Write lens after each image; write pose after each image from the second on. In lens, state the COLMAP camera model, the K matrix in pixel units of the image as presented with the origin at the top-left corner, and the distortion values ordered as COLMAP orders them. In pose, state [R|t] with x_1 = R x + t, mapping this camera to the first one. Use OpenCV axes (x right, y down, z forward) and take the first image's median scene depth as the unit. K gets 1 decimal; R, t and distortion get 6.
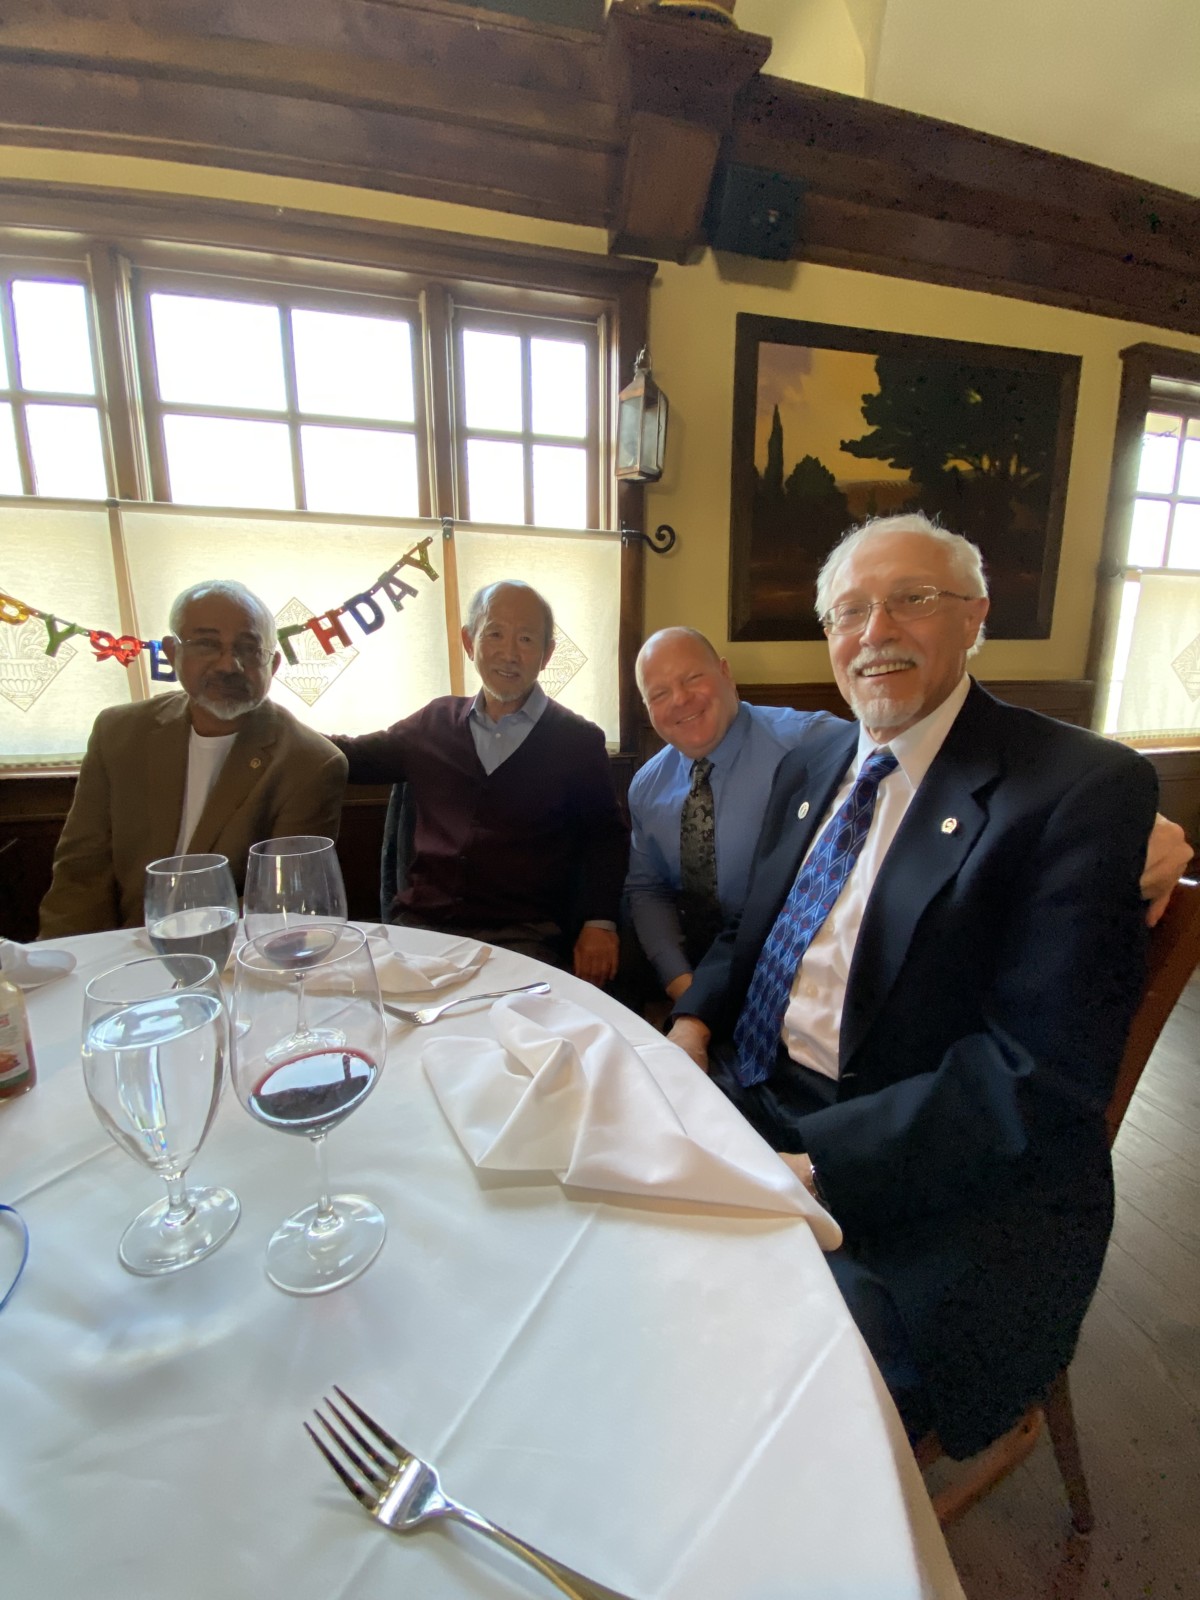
lens RADIAL K [[647.9, 0, 604.3], [0, 647.9, 791.7], [0, 0, 1]] dist [-0.006521, -0.000185]
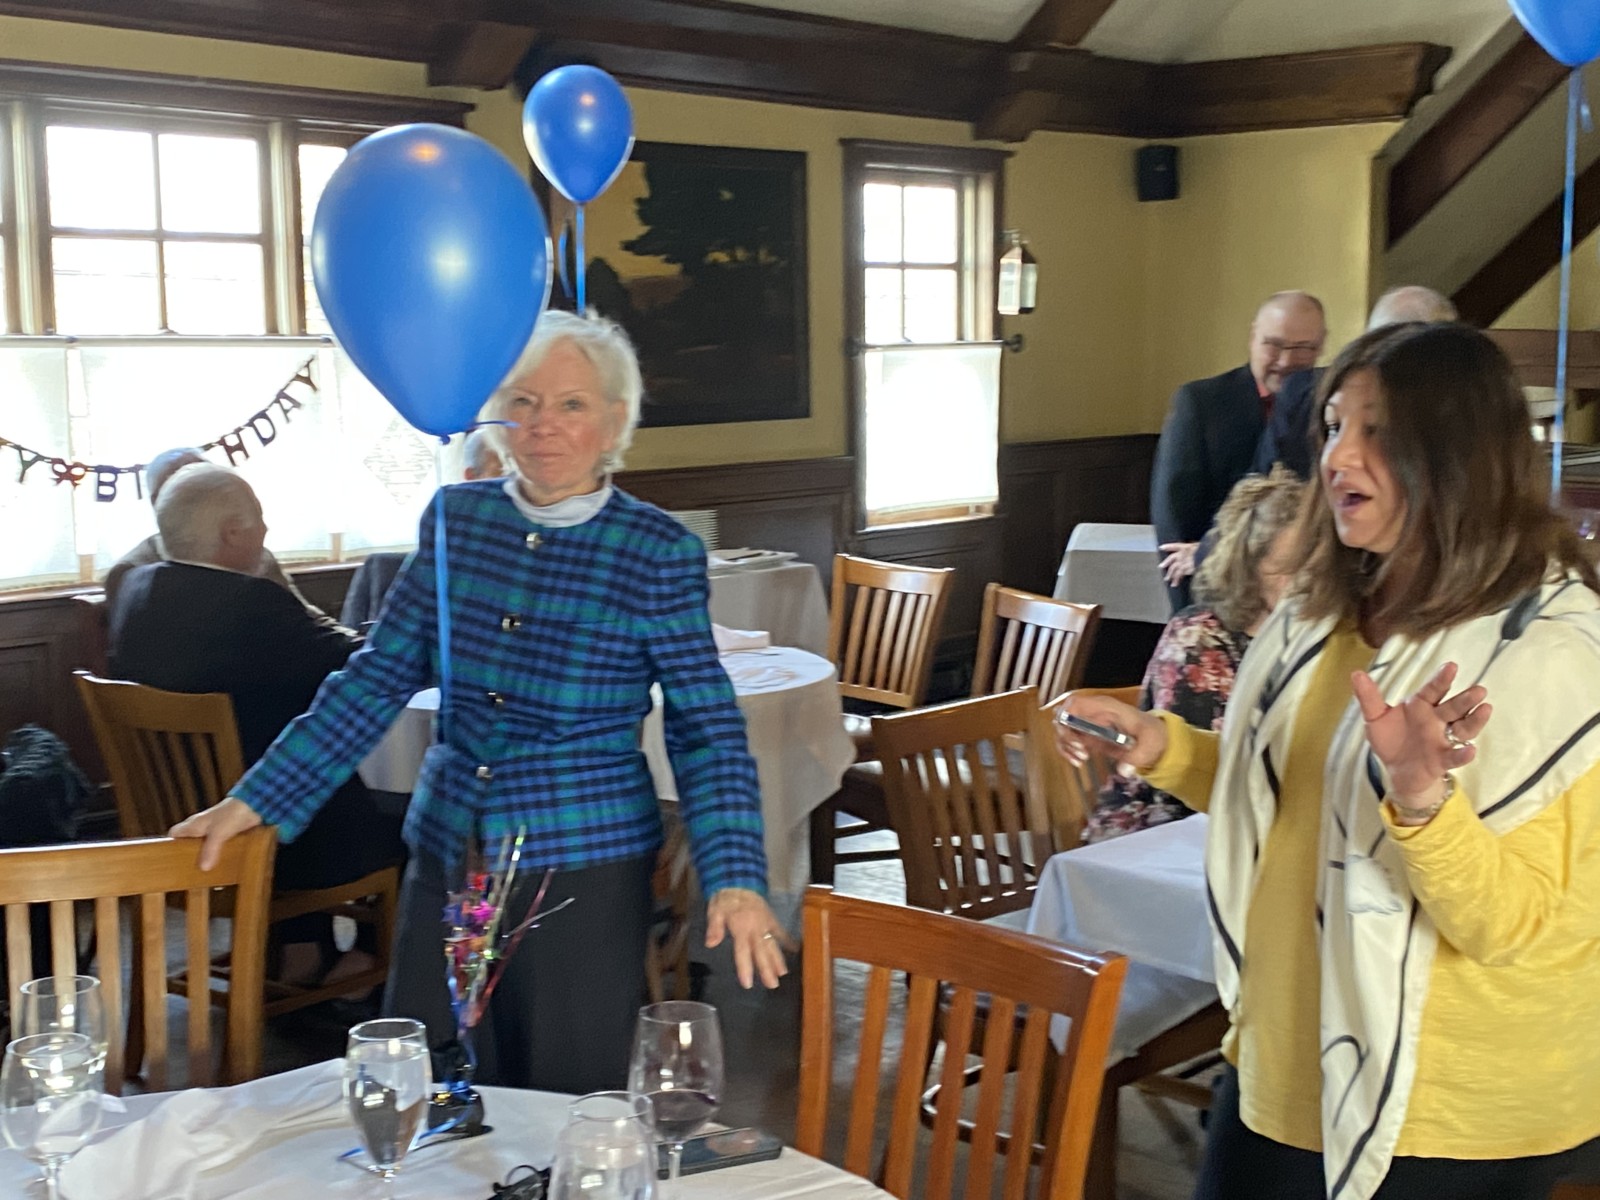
lens RADIAL K [[2171.1, 0, 812.7], [0, 2171.1, 614.5], [0, 0, 1]] dist [0.064146, 0.000000]
pose [[0.826816, -0.076064, 0.557305, -1.361790], [0.115889, 0.992593, -0.036458, 0.210431], [-0.550404, 0.094730, 0.829507, -1.991587]]
